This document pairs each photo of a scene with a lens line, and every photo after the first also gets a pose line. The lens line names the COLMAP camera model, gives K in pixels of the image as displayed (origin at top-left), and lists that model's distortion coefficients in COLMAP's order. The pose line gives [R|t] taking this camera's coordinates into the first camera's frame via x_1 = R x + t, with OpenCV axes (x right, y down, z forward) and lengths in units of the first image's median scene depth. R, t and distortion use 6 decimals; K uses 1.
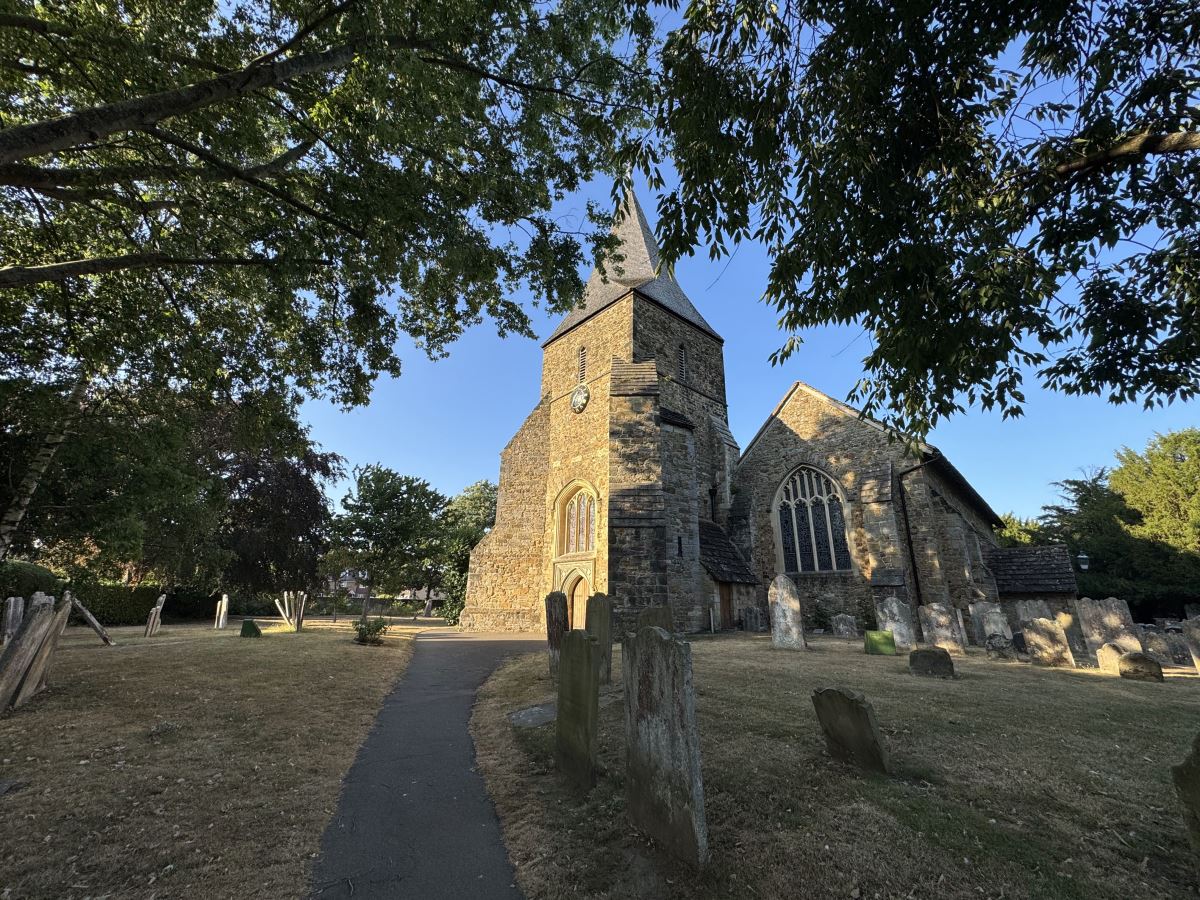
lens RADIAL K [[477.1, 0, 600.0], [0, 477.1, 450.0], [0, 0, 1]] dist [0.001094, 0.000146]
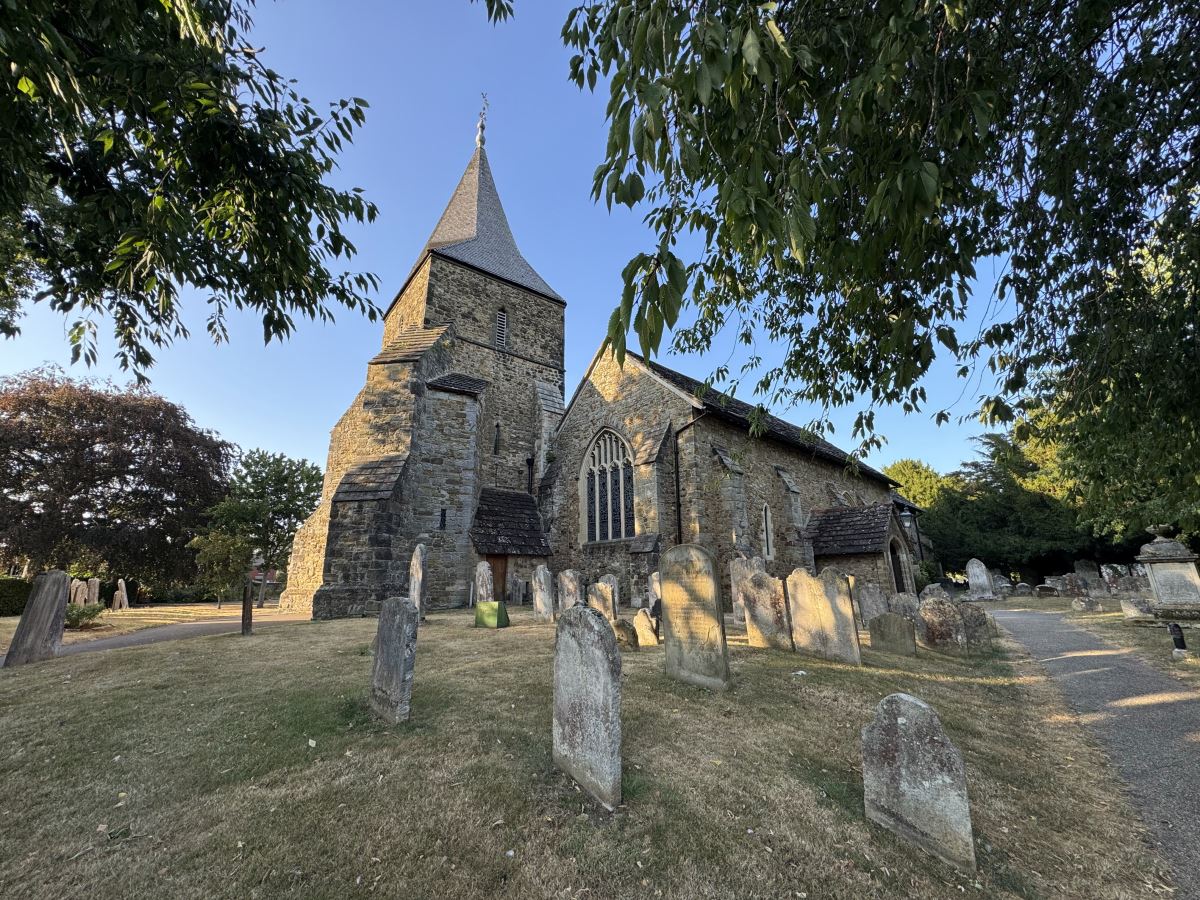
lens RADIAL K [[477.1, 0, 600.0], [0, 477.1, 450.0], [0, 0, 1]] dist [0.001094, 0.000146]
pose [[0.998071, -0.044578, -0.043205, 0.445170], [0.046497, 0.997928, 0.044477, 0.030704], [0.041133, -0.046400, 0.998076, 0.056896]]
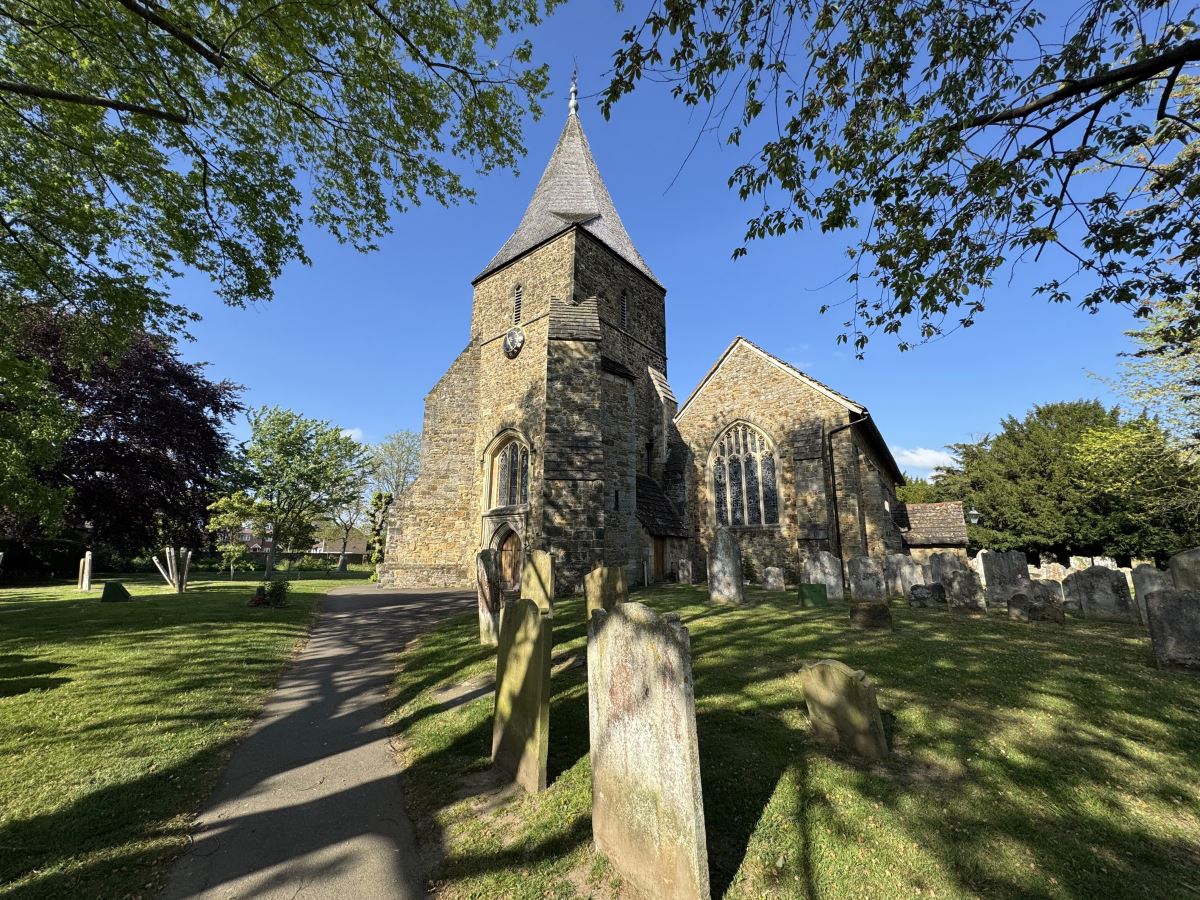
lens RADIAL K [[477.1, 0, 600.0], [0, 477.1, 450.0], [0, 0, 1]] dist [0.001094, 0.000146]
pose [[0.988701, 0.023691, 0.148017, -0.010191], [-0.037649, 0.995027, 0.092220, 0.010088], [-0.145096, -0.096751, 0.984676, 0.048385]]
